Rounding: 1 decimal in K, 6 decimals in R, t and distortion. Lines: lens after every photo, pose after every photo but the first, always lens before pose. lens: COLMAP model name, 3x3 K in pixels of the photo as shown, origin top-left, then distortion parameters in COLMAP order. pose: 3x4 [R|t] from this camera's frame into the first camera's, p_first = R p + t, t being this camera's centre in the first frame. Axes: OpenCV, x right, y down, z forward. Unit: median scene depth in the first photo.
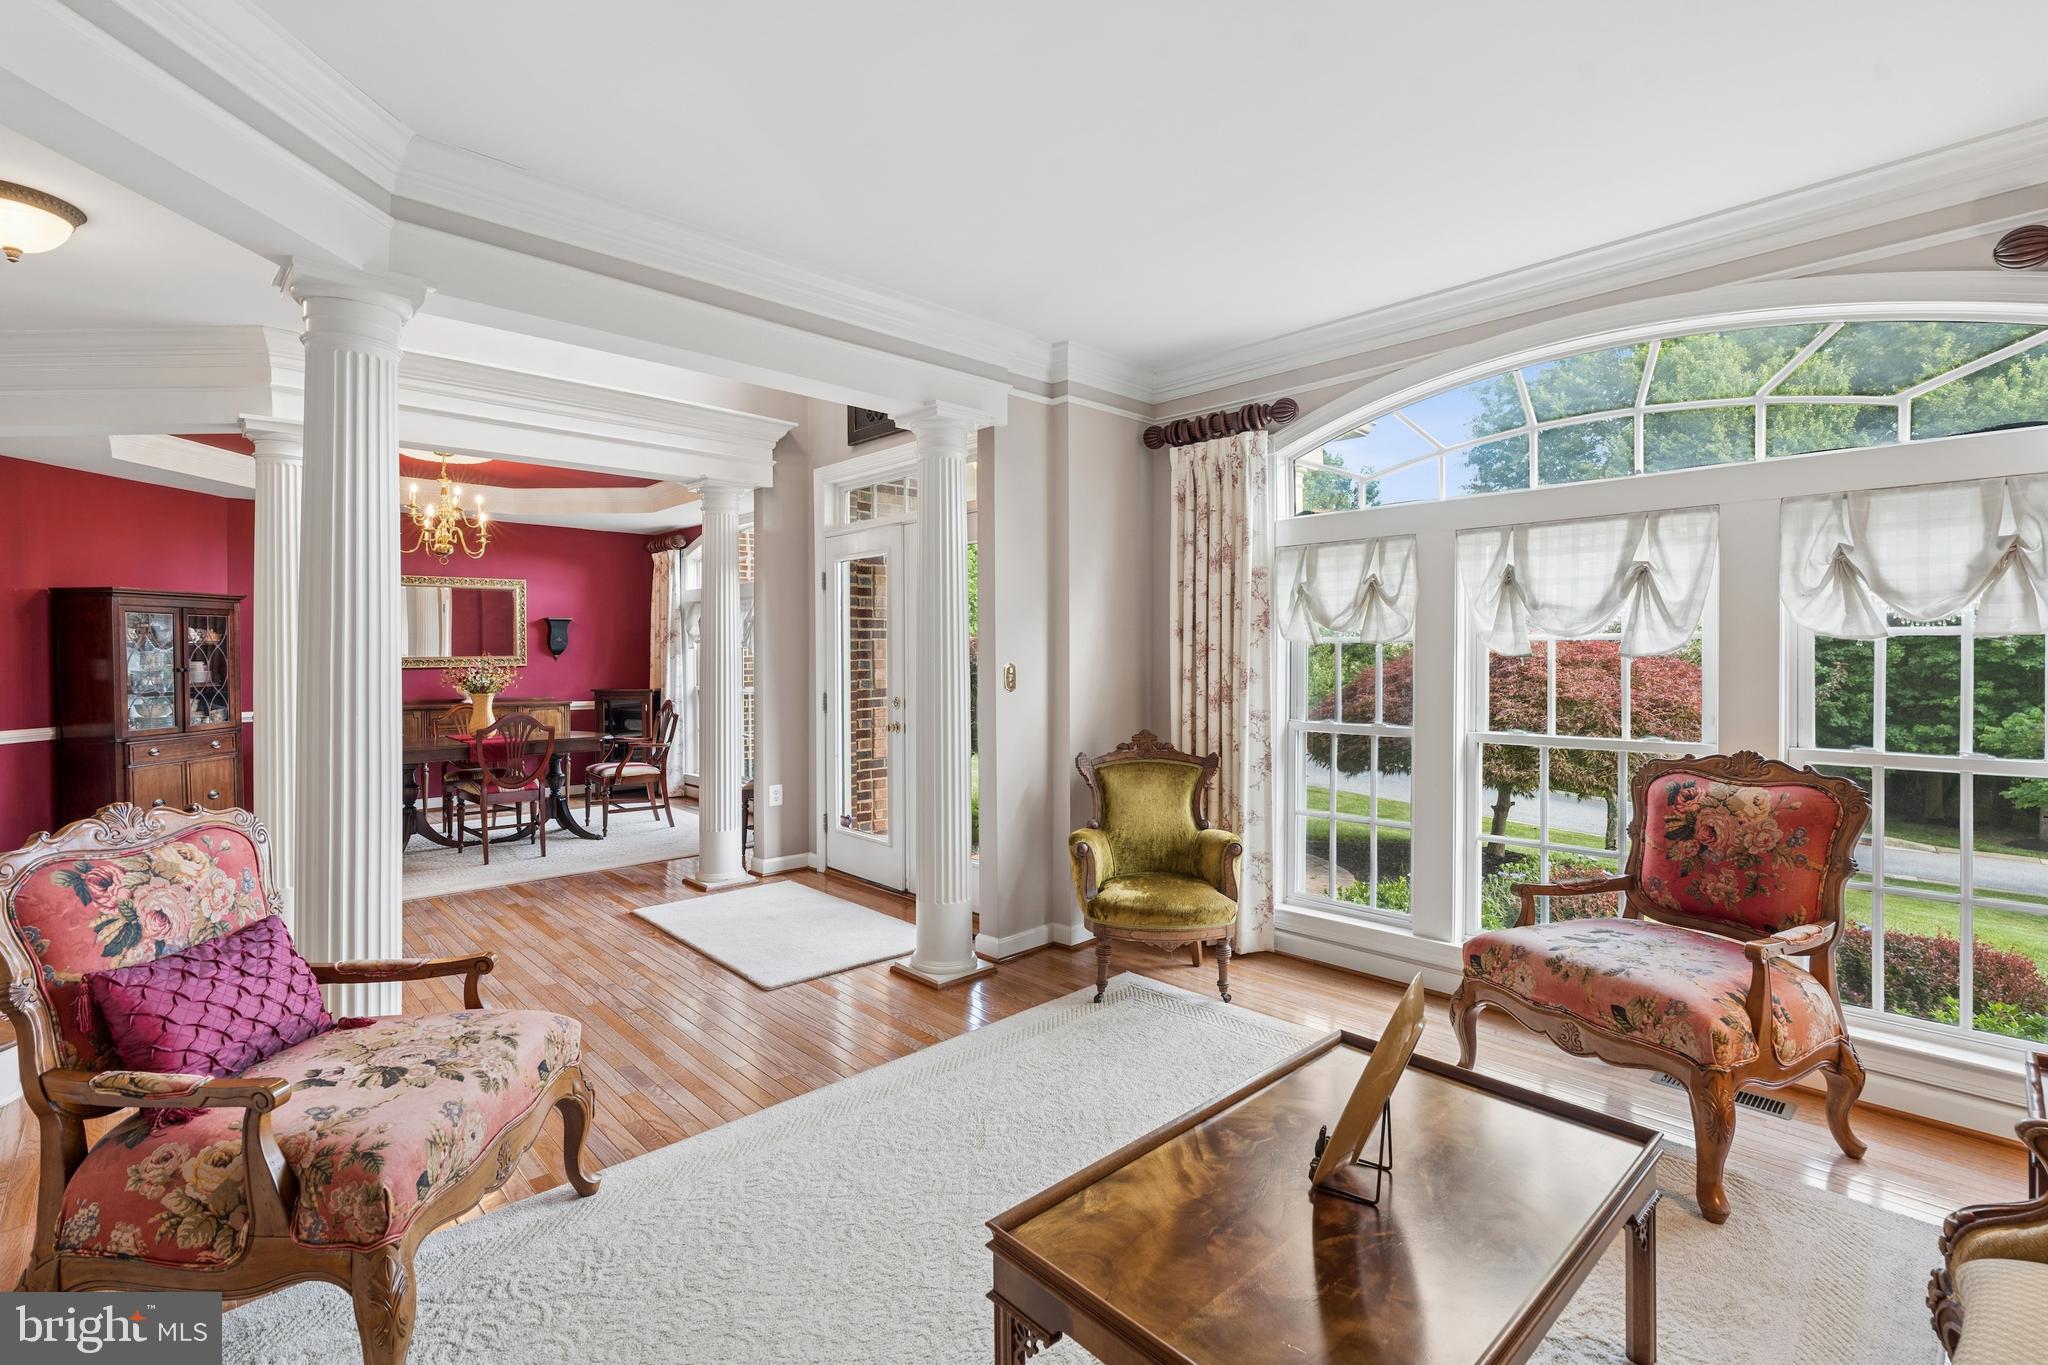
lens RADIAL K [[923.1, 0, 1021.7], [0, 923.1, 668.0], [0, 0, 1]] dist [-0.002305, 0.001792]
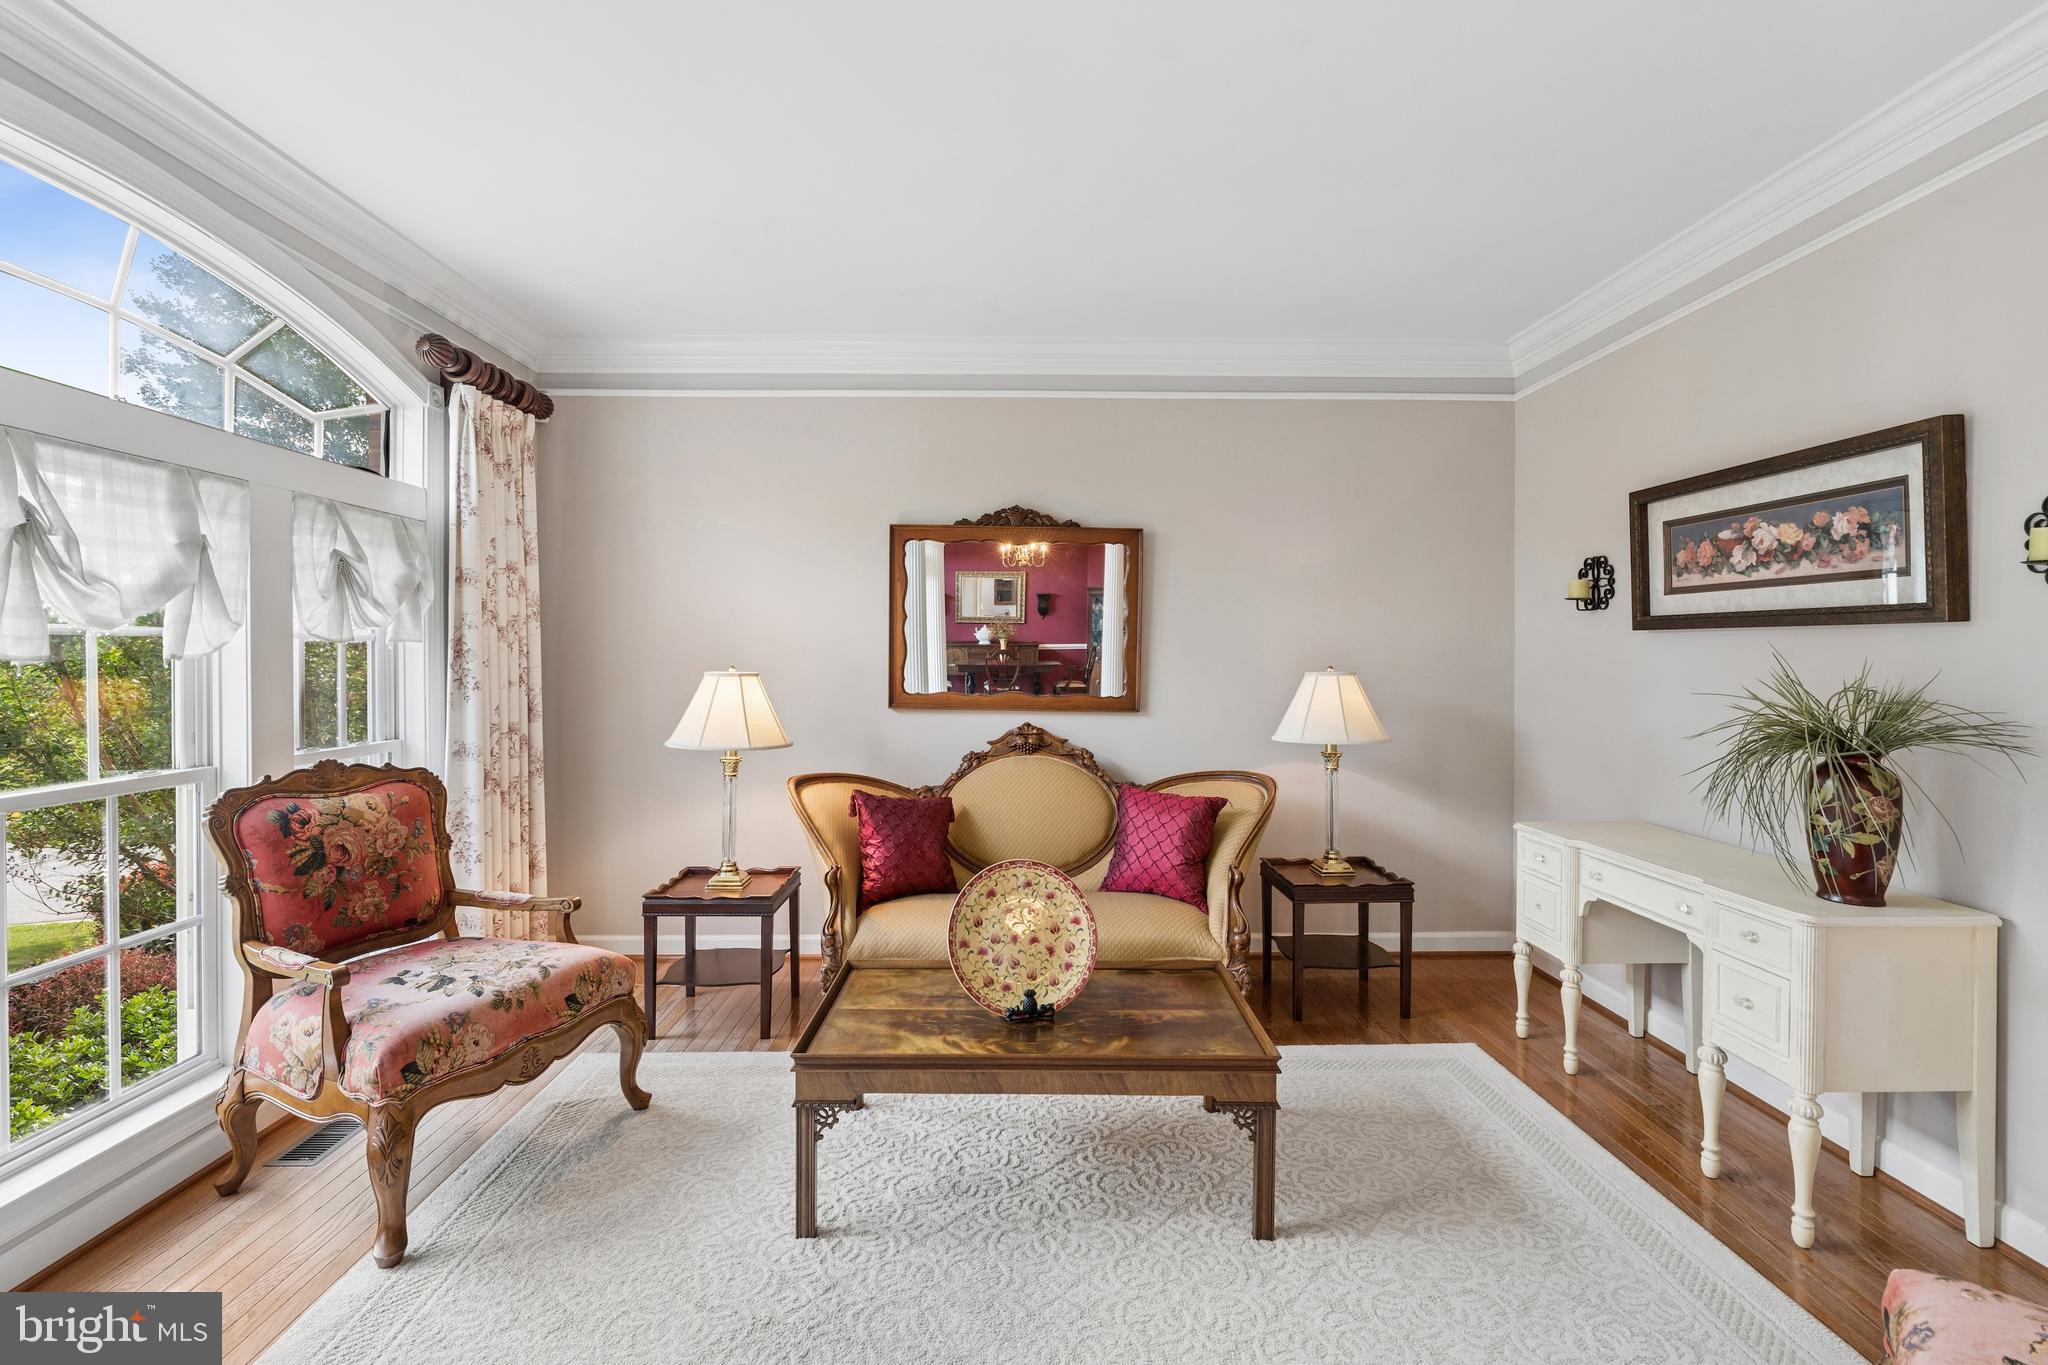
lens RADIAL K [[923.1, 0, 1021.7], [0, 923.1, 668.0], [0, 0, 1]] dist [-0.002305, 0.001792]
pose [[-0.740019, -0.009397, 0.672521, -0.369029], [0.004045, 0.999822, 0.018421, -0.018114], [-0.672574, 0.016352, -0.739849, 1.219387]]
